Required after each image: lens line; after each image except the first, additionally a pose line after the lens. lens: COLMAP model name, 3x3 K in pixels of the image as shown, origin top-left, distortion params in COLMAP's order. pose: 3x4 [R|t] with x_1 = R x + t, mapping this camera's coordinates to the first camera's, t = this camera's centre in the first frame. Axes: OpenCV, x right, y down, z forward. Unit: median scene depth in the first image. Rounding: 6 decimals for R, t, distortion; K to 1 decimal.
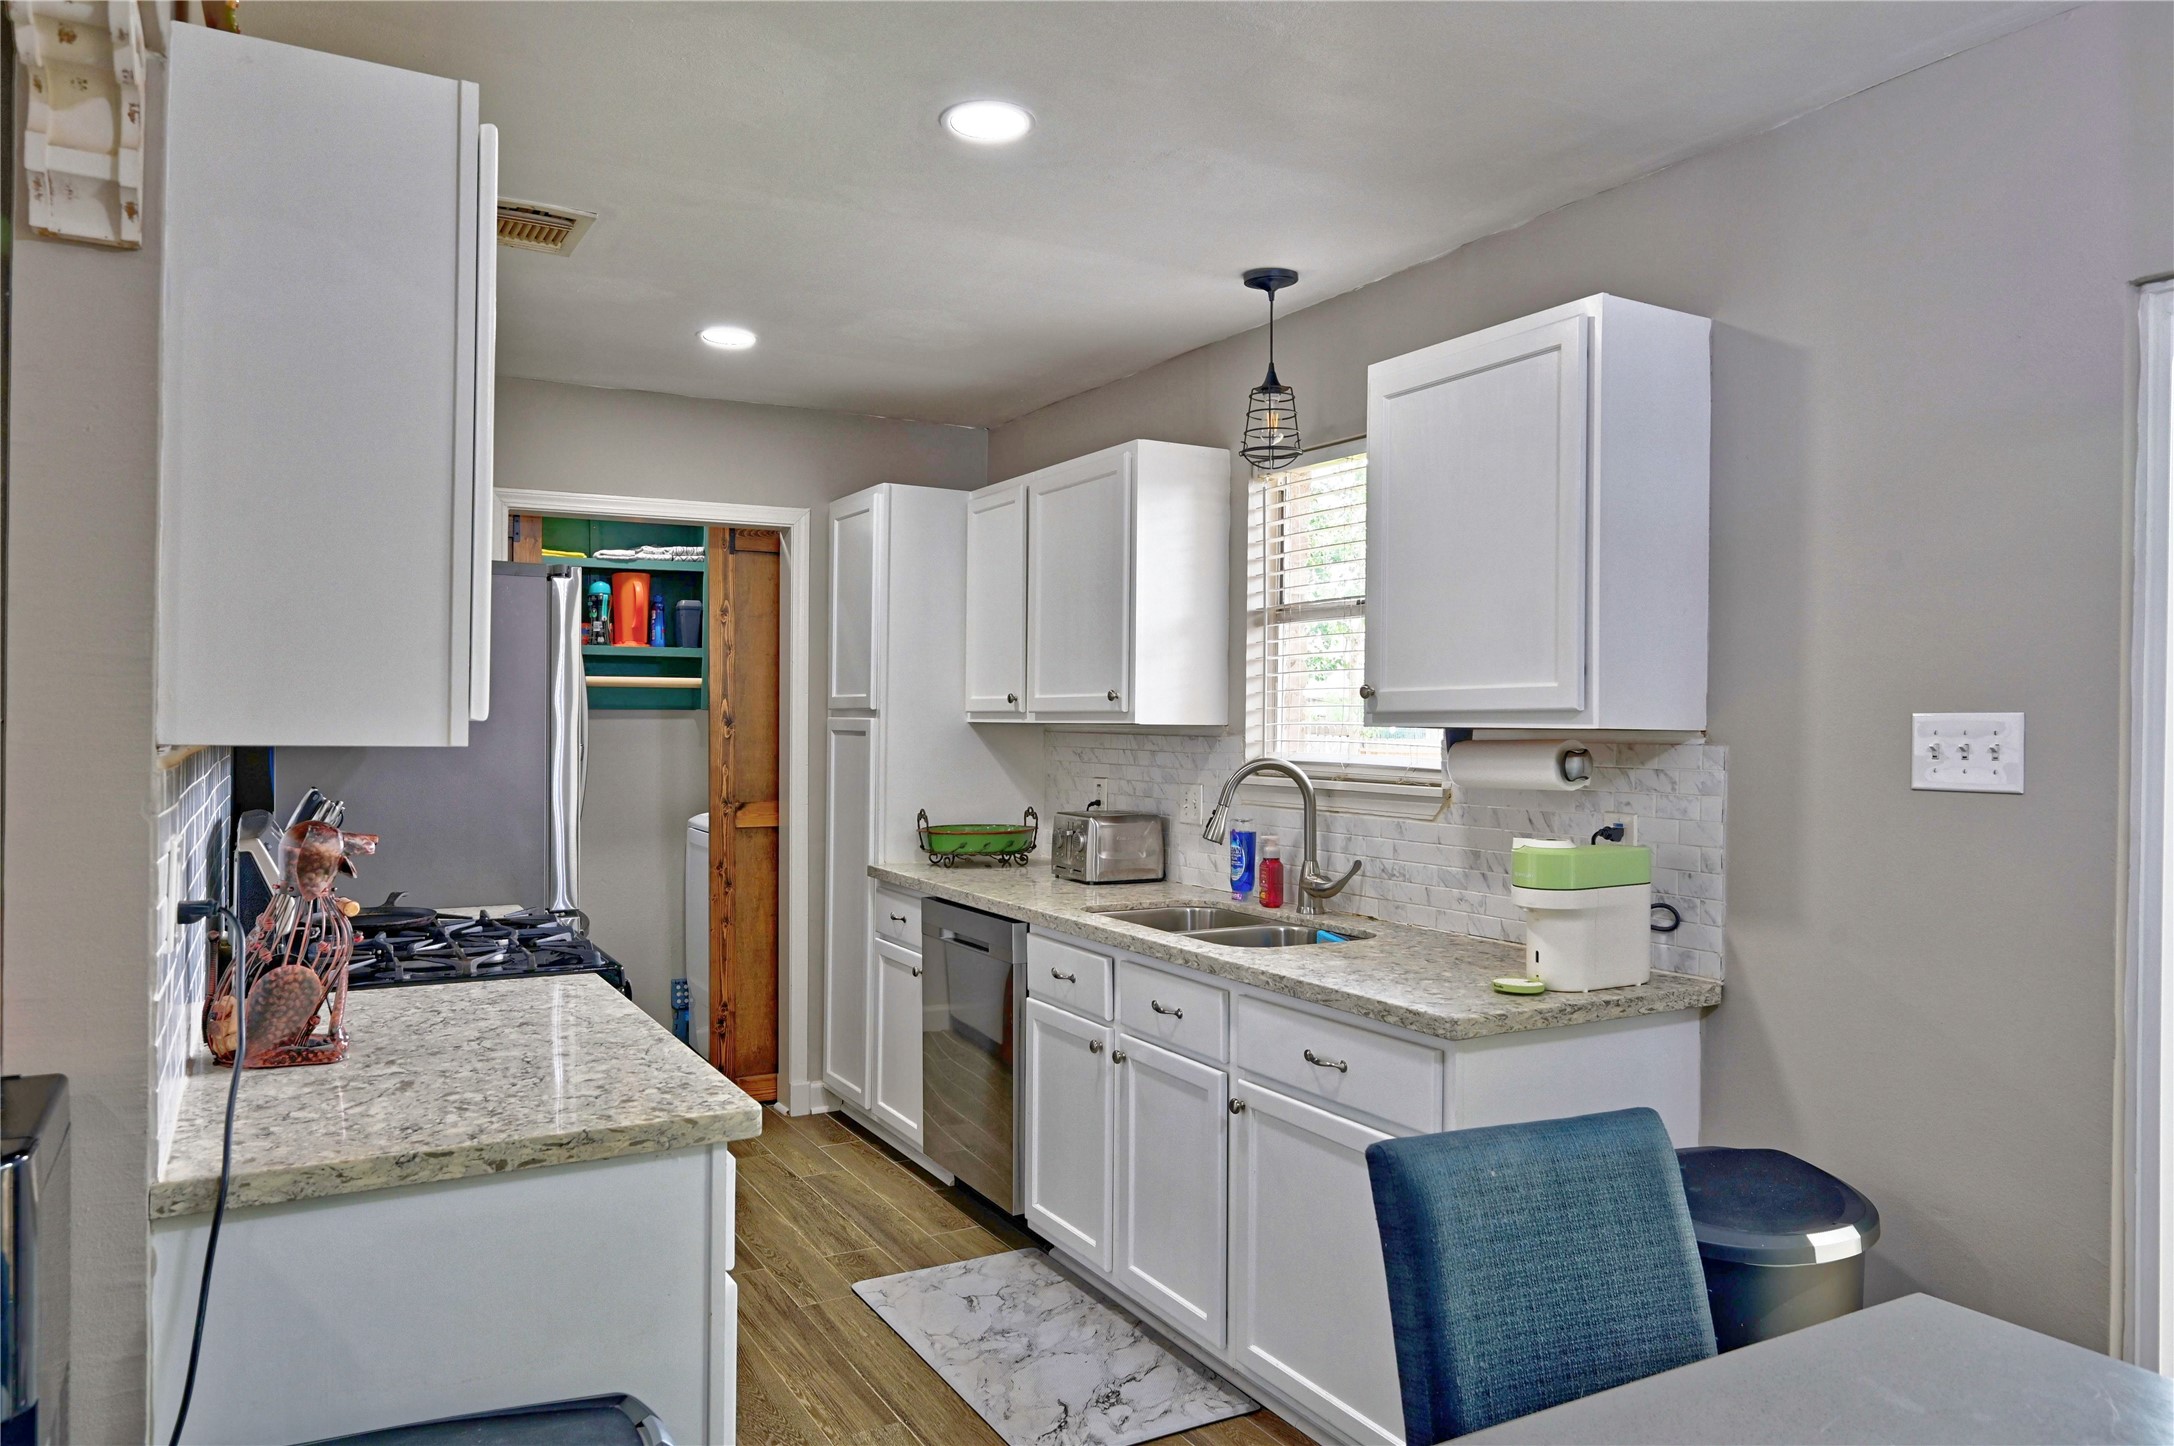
lens RADIAL K [[1439.7, 0, 1087.2], [0, 1439.7, 731.2], [0, 0, 1]] dist [-0.010001, -0.000296]
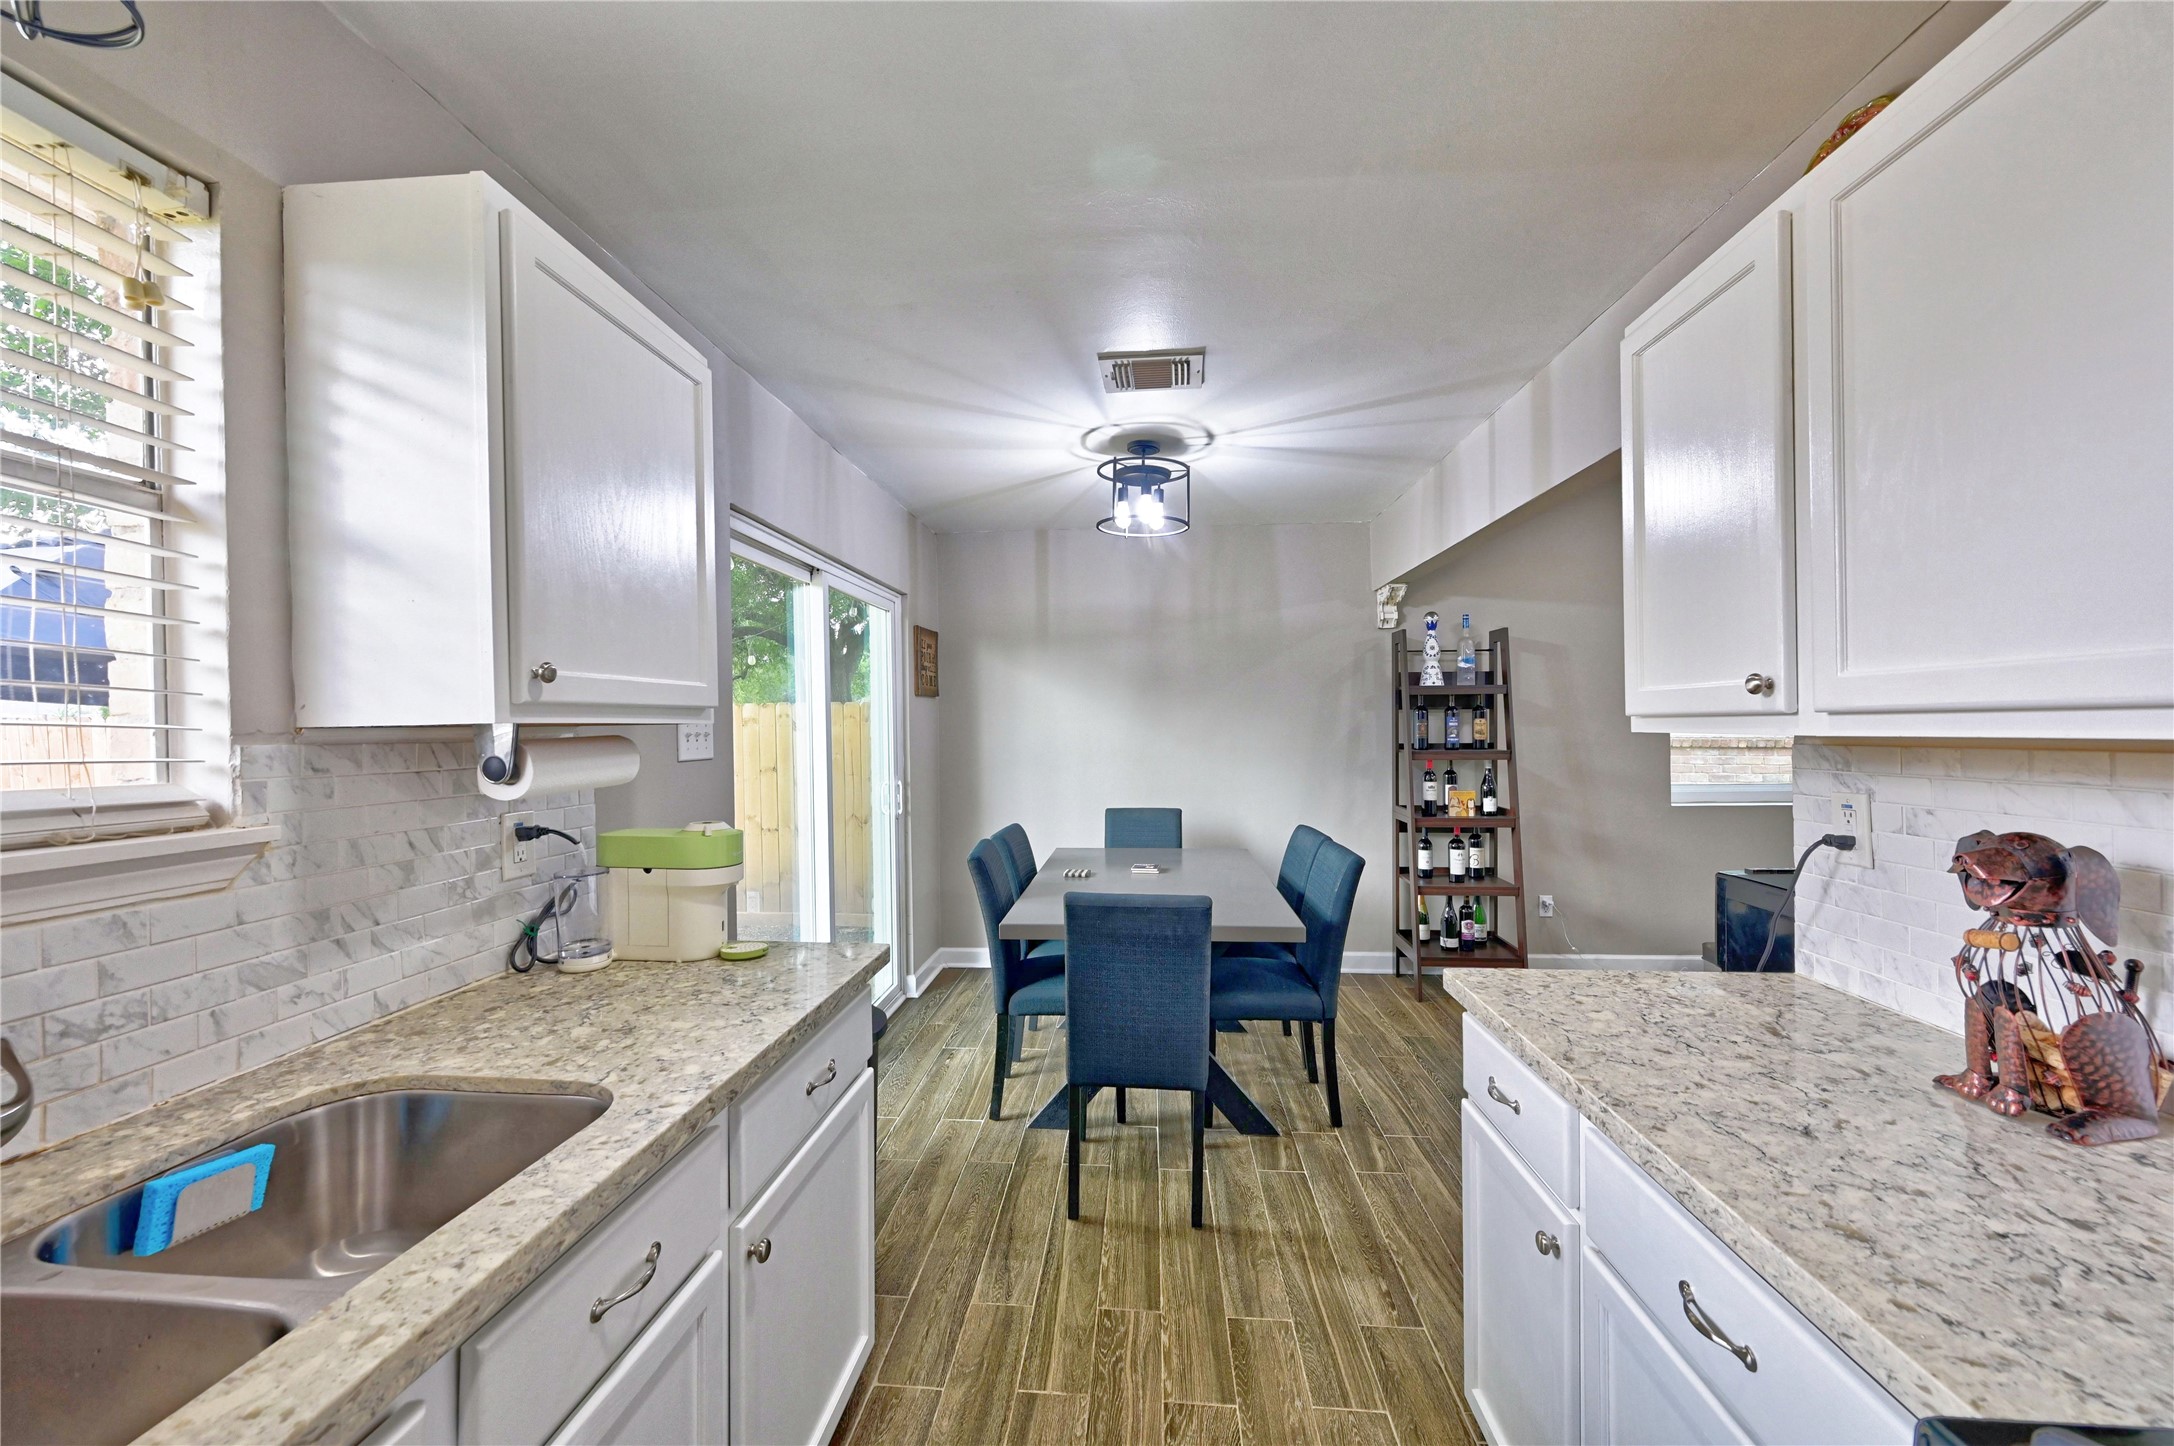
lens RADIAL K [[850.0, 0, 1086.7], [0, 850.0, 724.3], [0, 0, 1]] dist [-0.002685, 0.000598]
pose [[-0.830298, -0.001156, 0.557319, -0.169636], [0.002880, 0.999976, 0.006365, -0.002856], [-0.557313, 0.006890, -0.830274, 0.803901]]
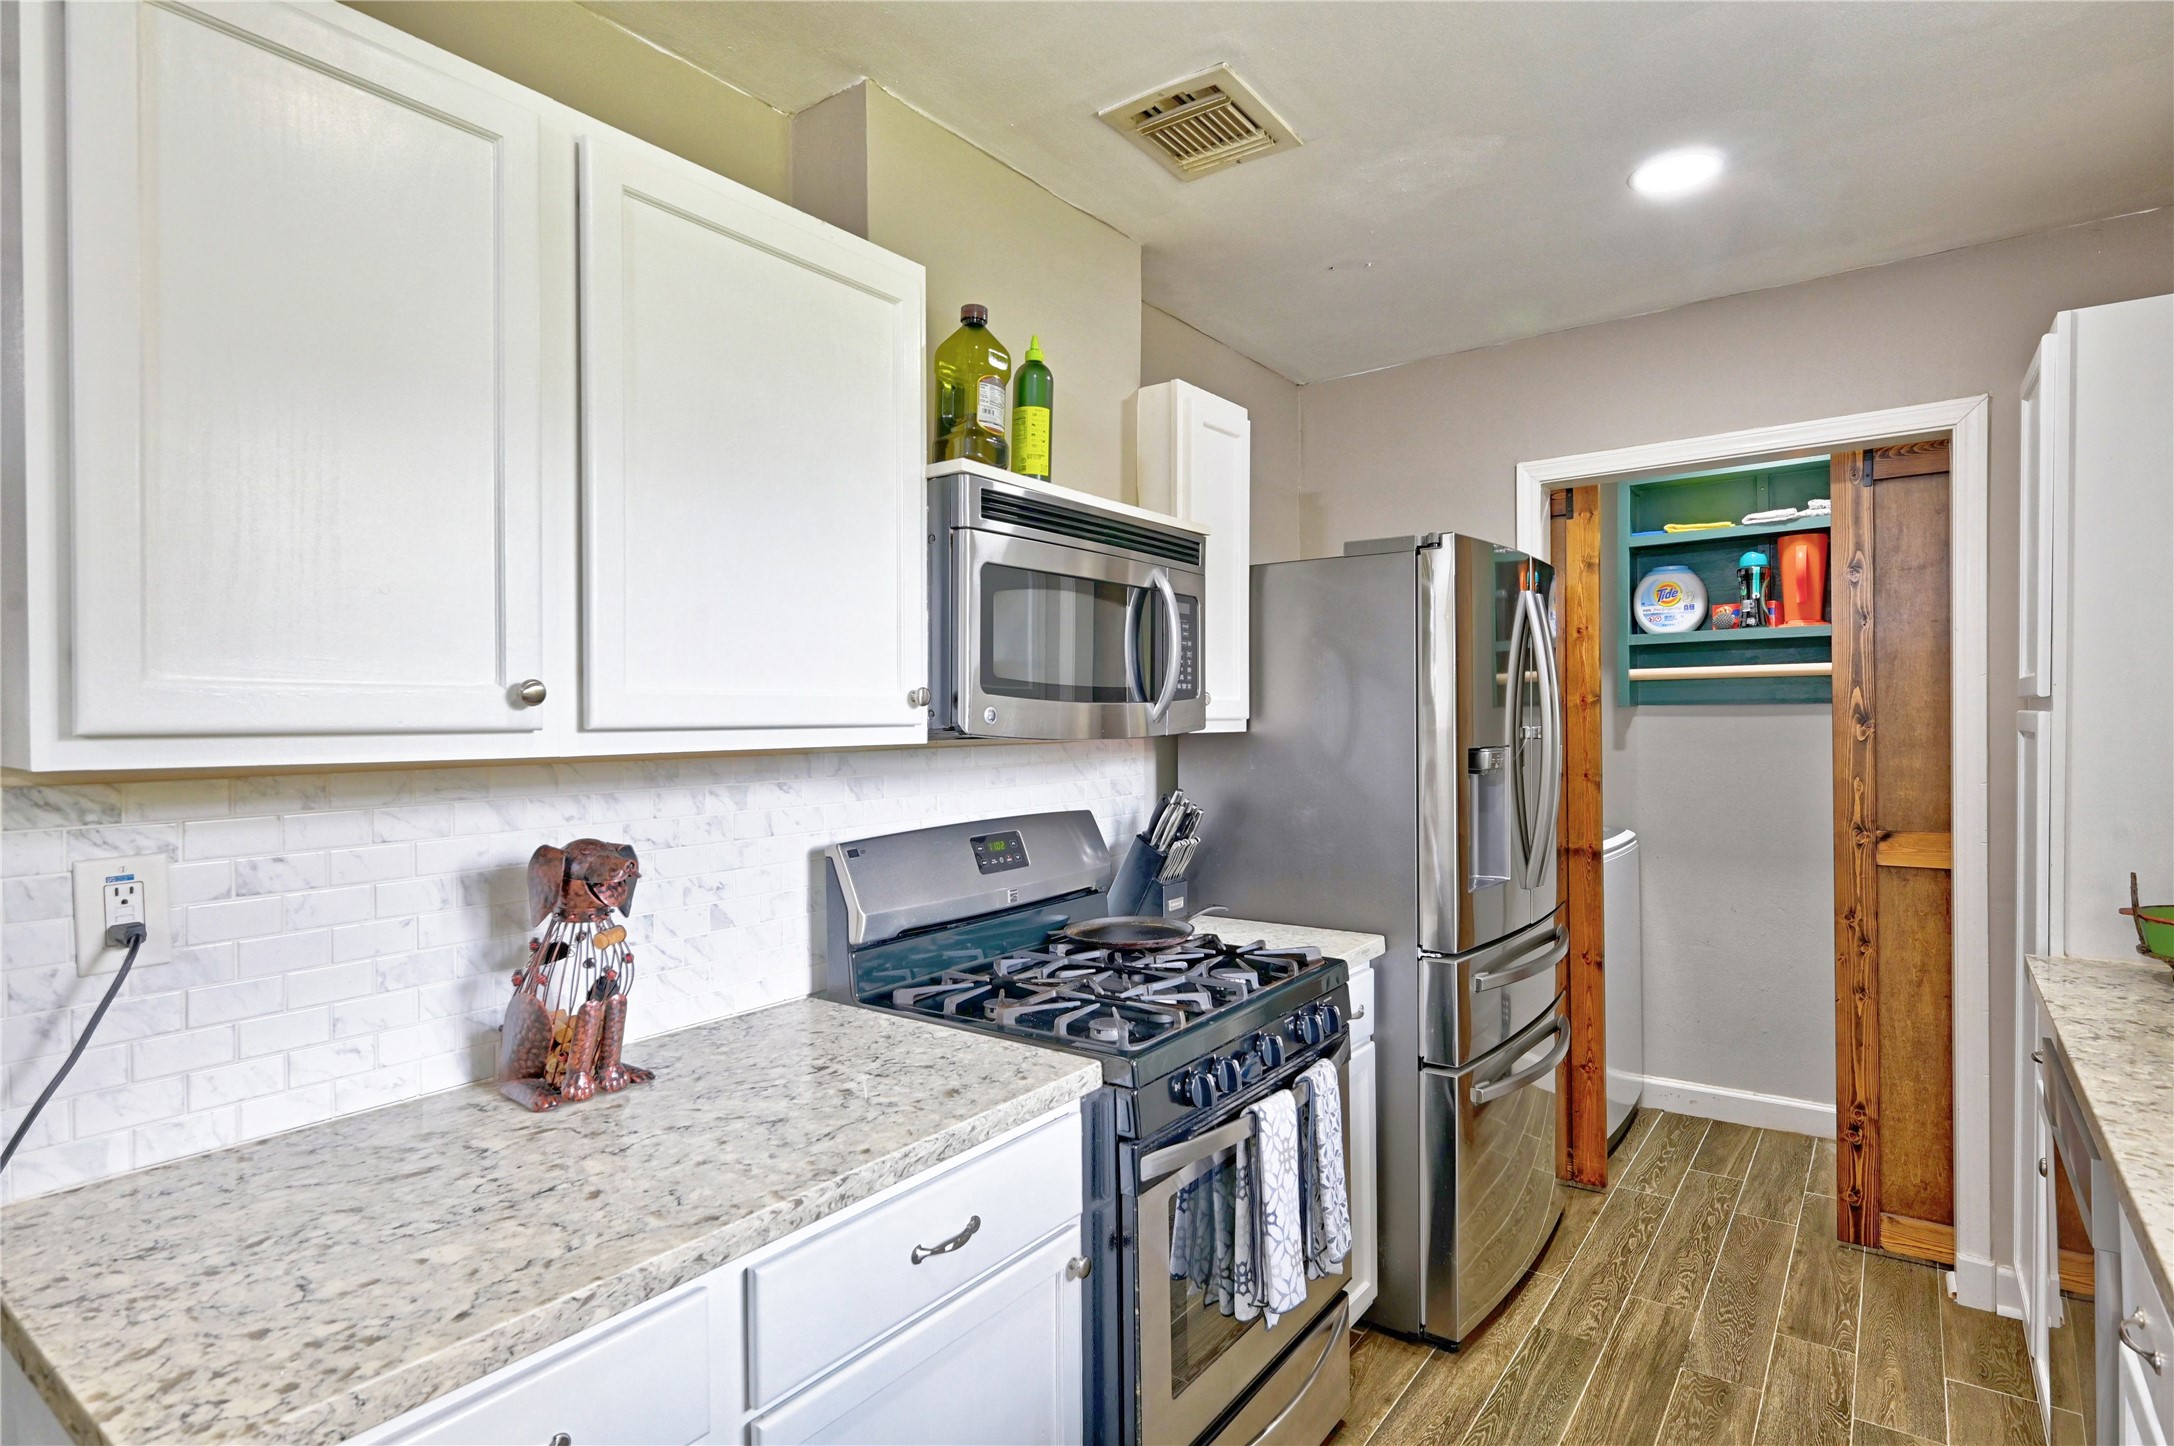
lens RADIAL K [[1114.5, 0, 1079.8], [0, 1114.5, 729.1], [0, 0, 1]] dist [0.000151, -0.000534]
pose [[0.409936, -0.001496, -0.912113, 0.115964], [0.004963, 0.999988, 0.000591, -0.003786], [0.912101, -0.004770, 0.409939, 0.468044]]
